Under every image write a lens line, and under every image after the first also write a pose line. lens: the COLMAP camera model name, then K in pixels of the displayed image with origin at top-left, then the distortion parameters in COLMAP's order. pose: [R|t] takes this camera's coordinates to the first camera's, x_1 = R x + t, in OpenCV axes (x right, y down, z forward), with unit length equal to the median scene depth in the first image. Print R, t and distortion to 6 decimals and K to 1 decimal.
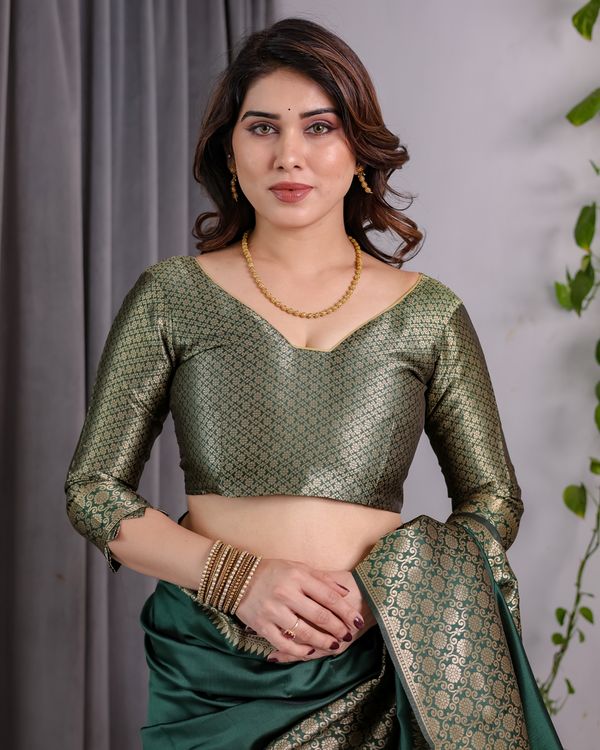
lens RADIAL K [[1704.4, 0, 298.6], [0, 1704.4, 355.3], [0, 0, 1]] dist [-0.004462, -0.256417]
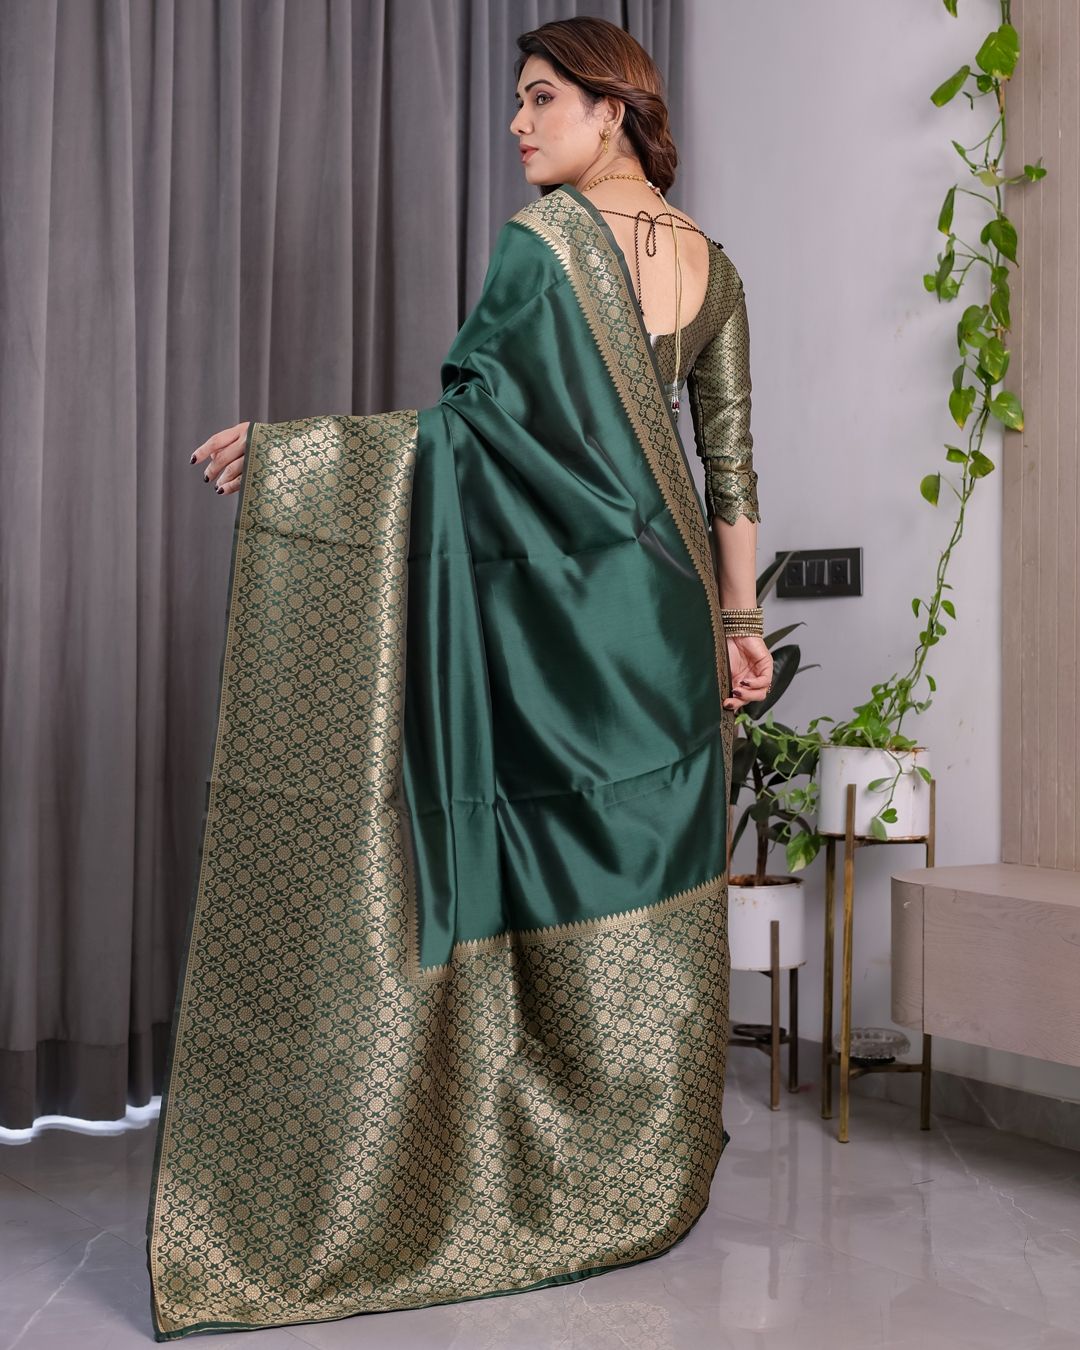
lens RADIAL K [[3067.9, 0, 537.4], [0, 3067.9, 639.5], [0, 0, 1]] dist [-0.004462, -0.256417]
pose [[0.966408, 0.001685, -0.257006, 0.392031], [-0.002396, 0.999994, -0.002455, 0.174487], [0.257000, 0.002988, 0.966407, -0.749965]]
